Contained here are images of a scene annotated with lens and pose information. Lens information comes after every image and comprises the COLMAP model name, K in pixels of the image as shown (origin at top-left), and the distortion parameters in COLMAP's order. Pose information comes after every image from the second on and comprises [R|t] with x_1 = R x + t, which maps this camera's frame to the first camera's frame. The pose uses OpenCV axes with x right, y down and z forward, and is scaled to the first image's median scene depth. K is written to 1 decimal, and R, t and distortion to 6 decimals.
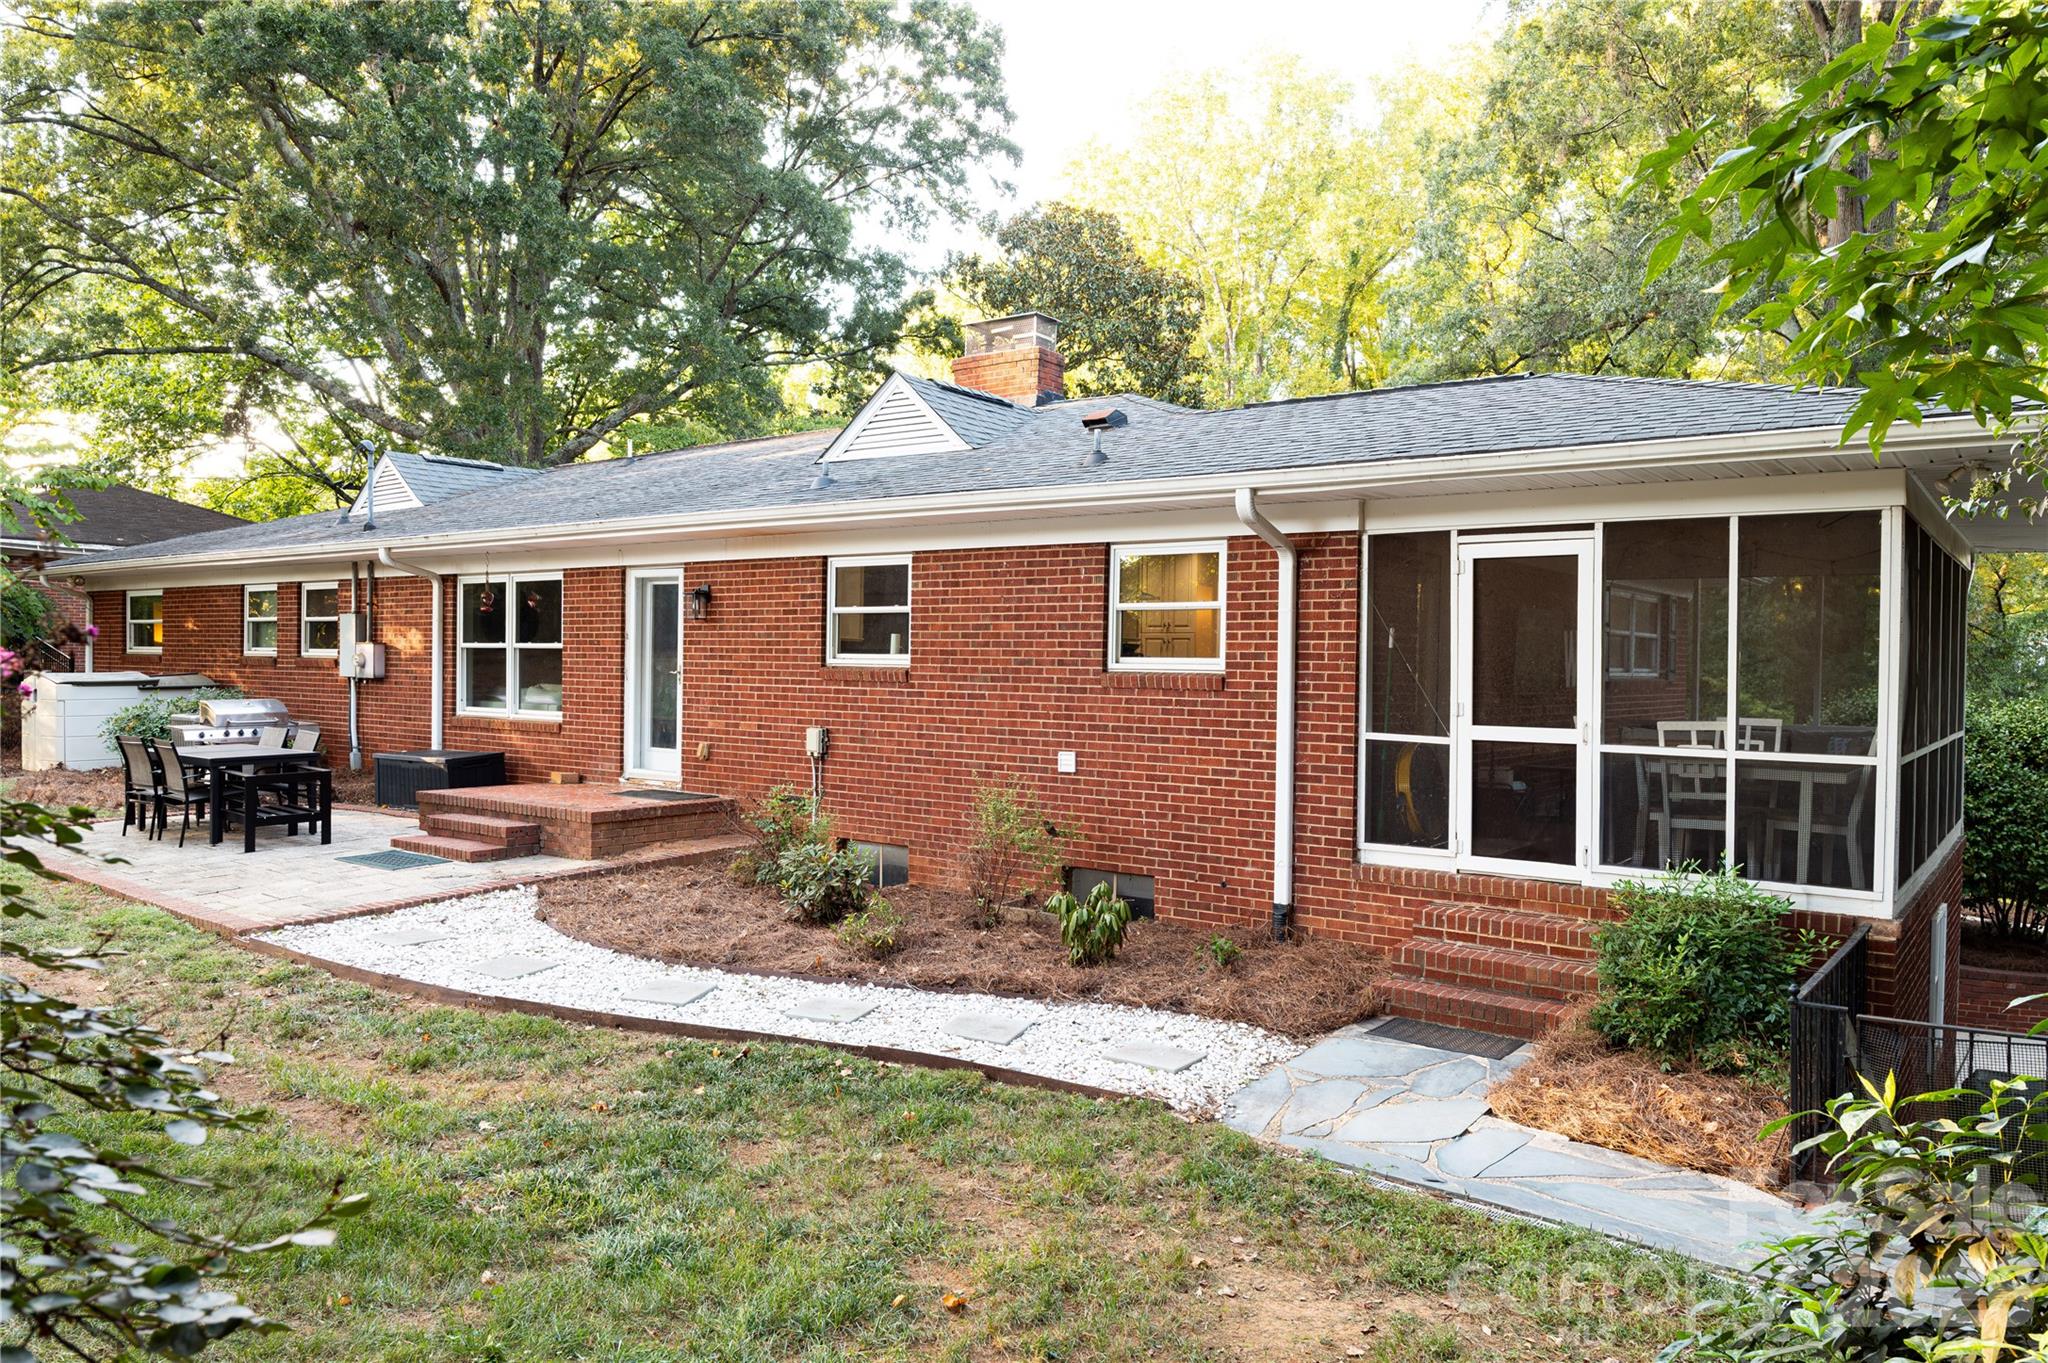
lens RADIAL K [[1386.6, 0, 1024.0], [0, 1386.6, 681.5], [0, 0, 1]] dist [-0.001506, 0.000904]
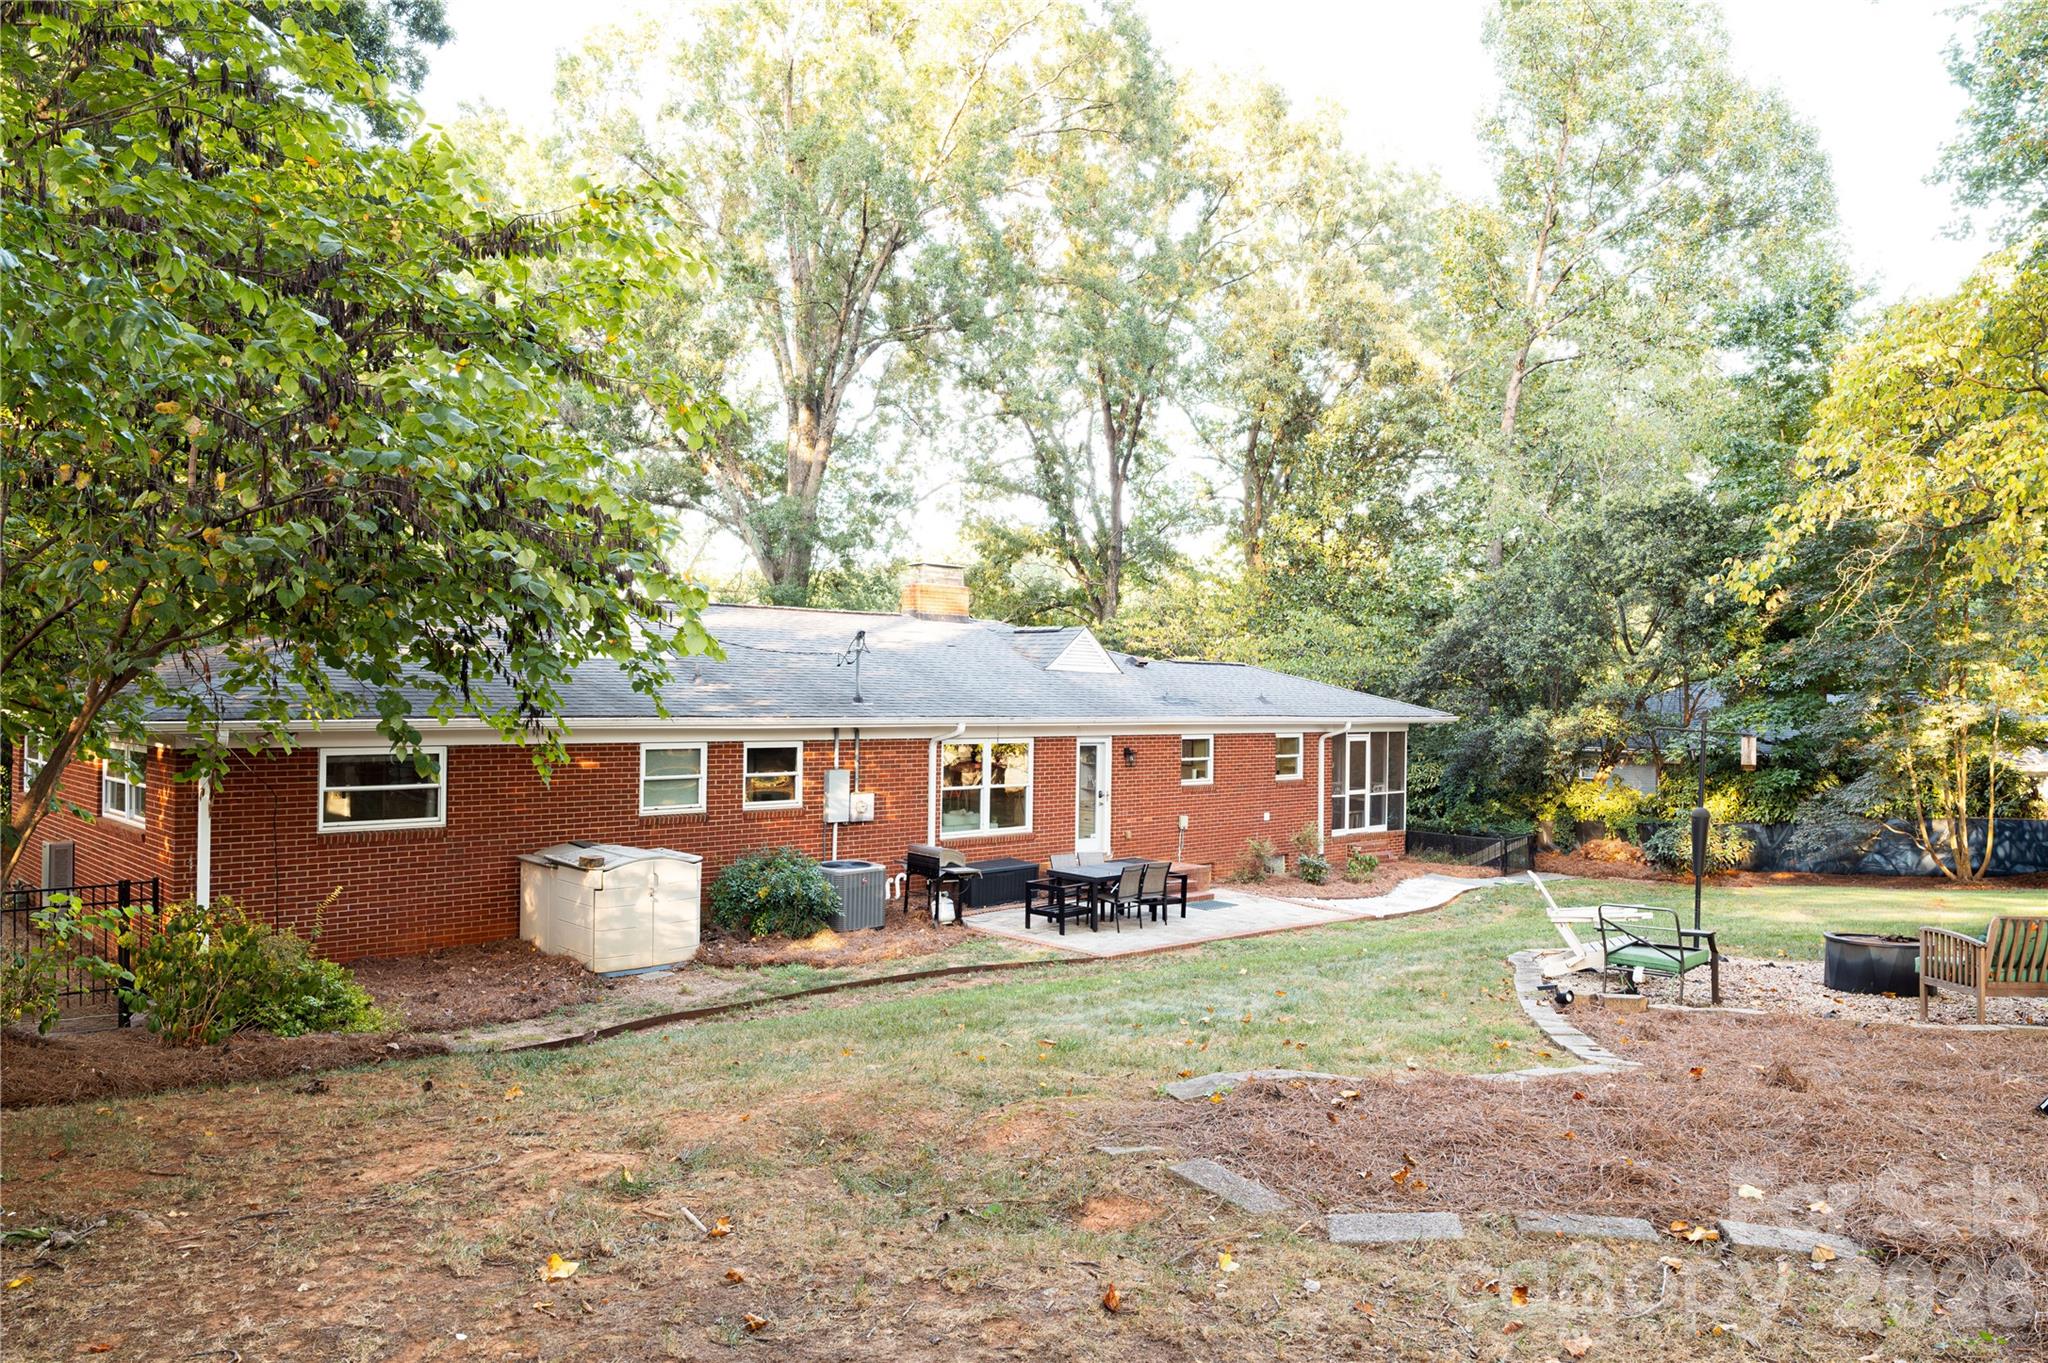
lens RADIAL K [[1386.6, 0, 1024.0], [0, 1386.6, 681.5], [0, 0, 1]] dist [-0.001506, 0.000904]
pose [[0.199748, -0.010511, 0.979791, -2.323371], [-0.007171, 0.999900, 0.012189, -0.199078], [-0.979821, -0.009461, 0.199653, 0.819166]]
